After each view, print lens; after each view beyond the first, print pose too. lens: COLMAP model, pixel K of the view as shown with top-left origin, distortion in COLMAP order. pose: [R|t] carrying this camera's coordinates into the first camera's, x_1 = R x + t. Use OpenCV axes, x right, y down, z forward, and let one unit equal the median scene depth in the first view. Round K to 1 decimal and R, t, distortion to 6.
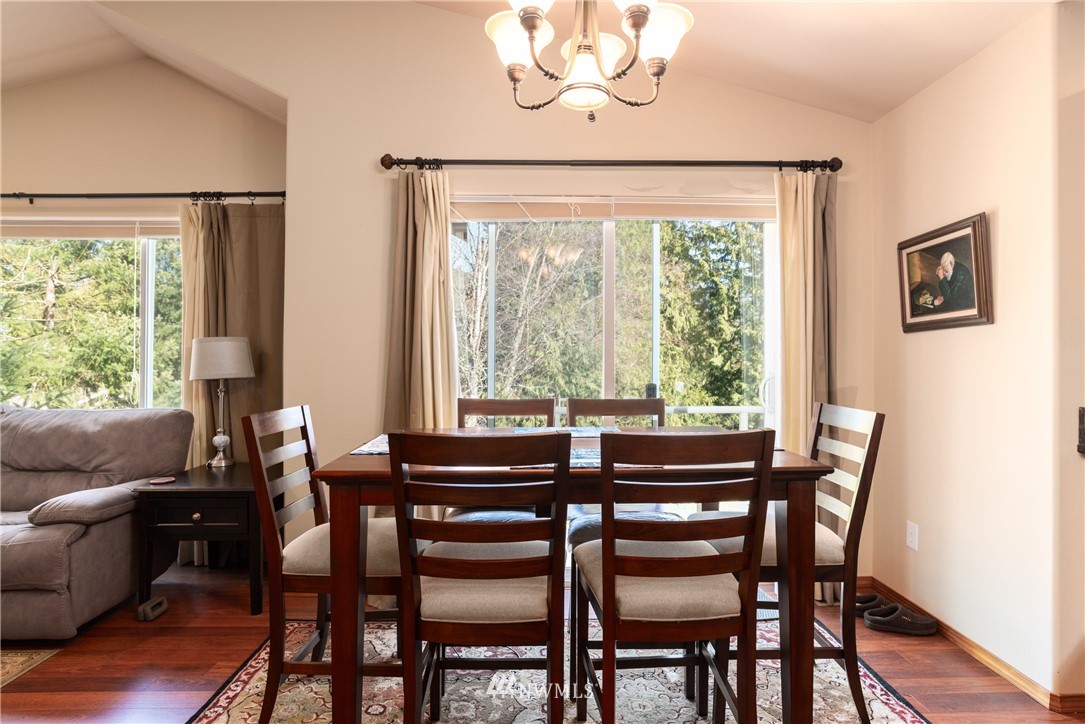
lens RADIAL K [[563.9, 0, 548.6], [0, 563.9, 358.4], [0, 0, 1]] dist [-0.005067, -0.001046]
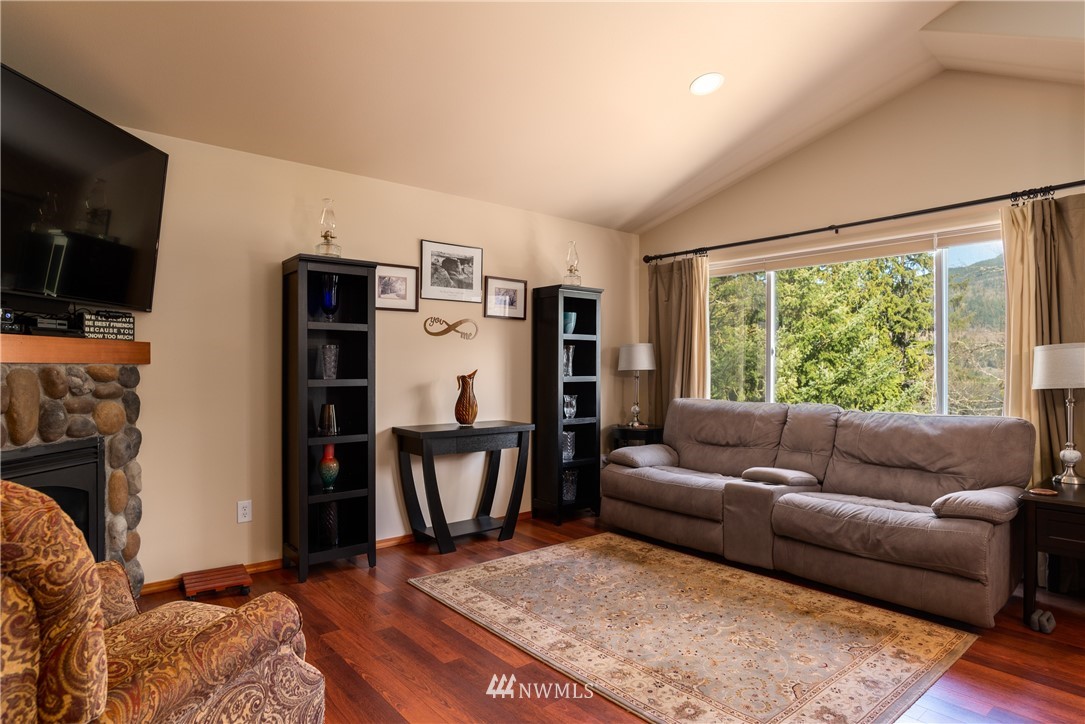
lens RADIAL K [[603.3, 0, 548.2], [0, 603.3, 363.3], [0, 0, 1]] dist [-0.040201, 0.012752]
pose [[0.624987, -0.007008, -0.780604, -0.392141], [0.003740, 0.999975, -0.005983, -0.001859], [0.780626, 0.000820, 0.624997, -0.283016]]
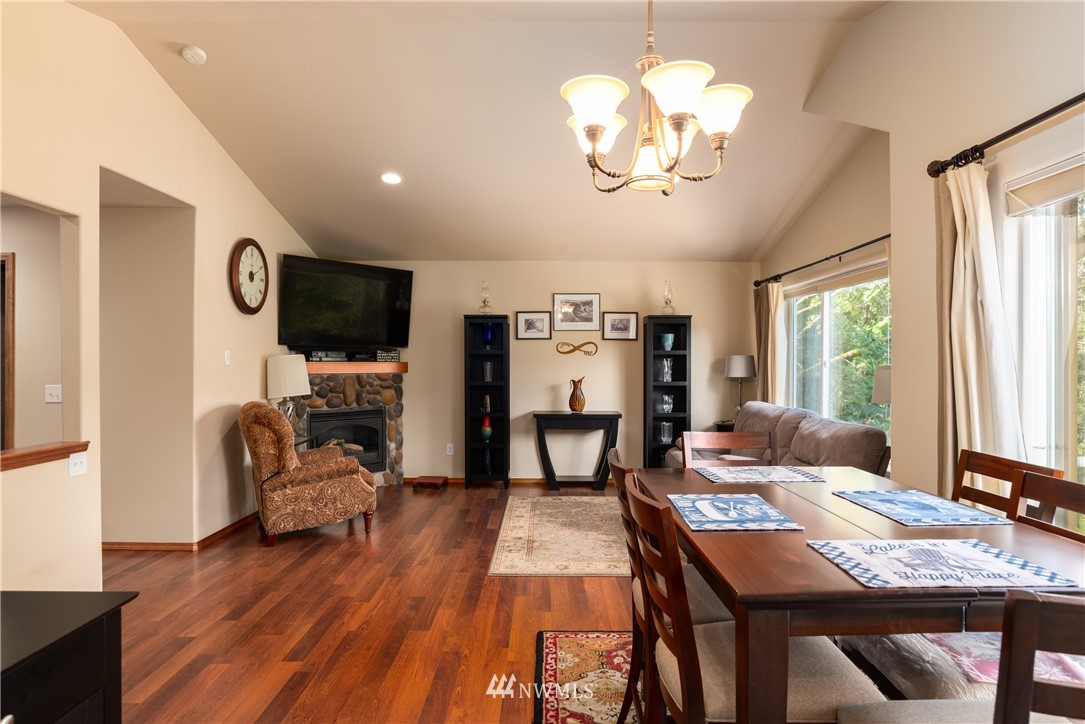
lens RADIAL K [[617.3, 0, 536.5], [0, 617.3, 360.8], [0, 0, 1]] dist [-0.028676, -0.001121]
pose [[-0.032686, -0.004164, -0.999457, 0.632783], [0.002120, 0.999989, -0.004235, -0.043399], [0.999463, -0.002257, -0.032676, 0.389662]]
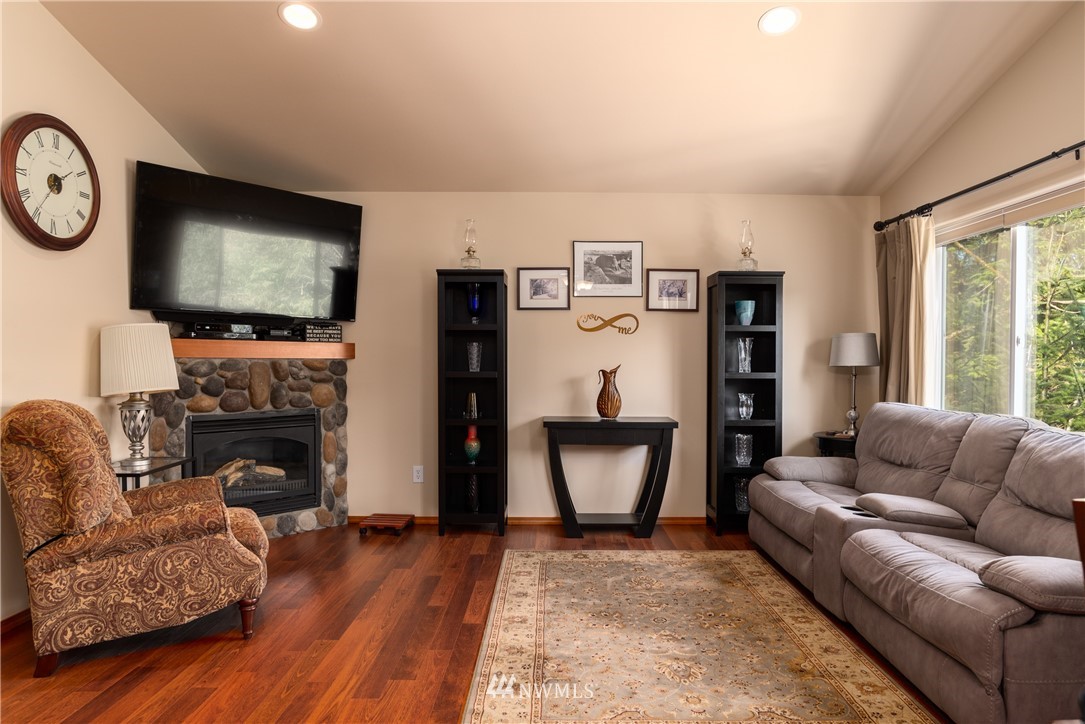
lens RADIAL K [[662.2, 0, 550.2], [0, 662.2, 365.1], [0, 0, 1]] dist [-0.032069, 0.010573]
pose [[-0.022288, 0.002931, -0.999747, -0.026576], [-0.000052, 0.999996, 0.002933, 0.001184], [0.999752, 0.000117, -0.022288, 0.357312]]
